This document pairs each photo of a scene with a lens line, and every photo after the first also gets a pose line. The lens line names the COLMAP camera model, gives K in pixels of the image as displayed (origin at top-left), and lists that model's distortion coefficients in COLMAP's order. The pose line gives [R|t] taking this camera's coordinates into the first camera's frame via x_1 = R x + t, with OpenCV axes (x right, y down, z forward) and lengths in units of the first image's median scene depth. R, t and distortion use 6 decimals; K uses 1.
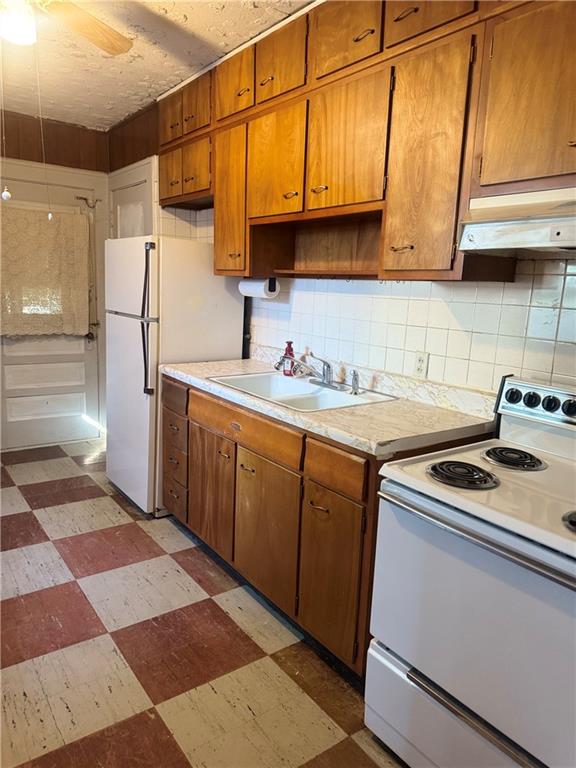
lens RADIAL K [[548.7, 0, 284.8], [0, 548.7, 390.7], [0, 0, 1]] dist [0.055808, -0.049758]
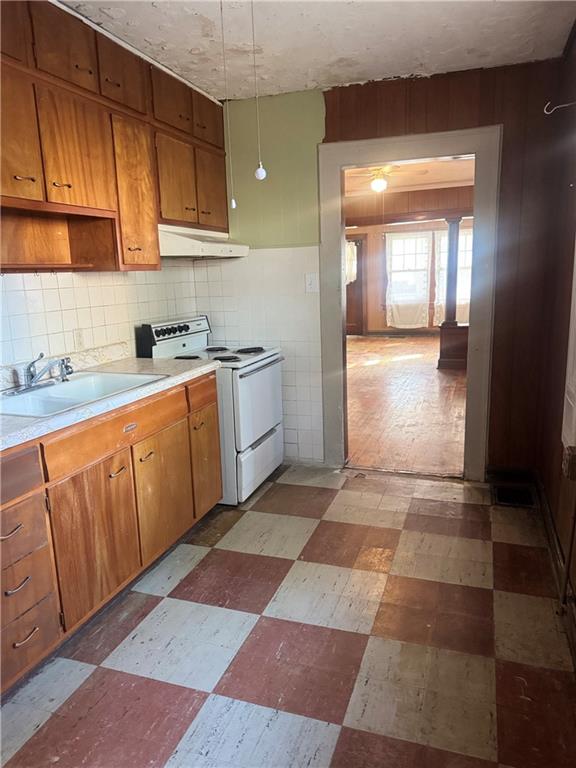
lens RADIAL K [[548.7, 0, 276.2], [0, 548.7, 393.2], [0, 0, 1]] dist [0.055808, -0.049758]
pose [[-0.556029, -0.206751, 0.805038, -1.055926], [0.166339, 0.921294, 0.351496, -0.306521], [-0.814348, 0.329351, -0.477875, 1.295872]]
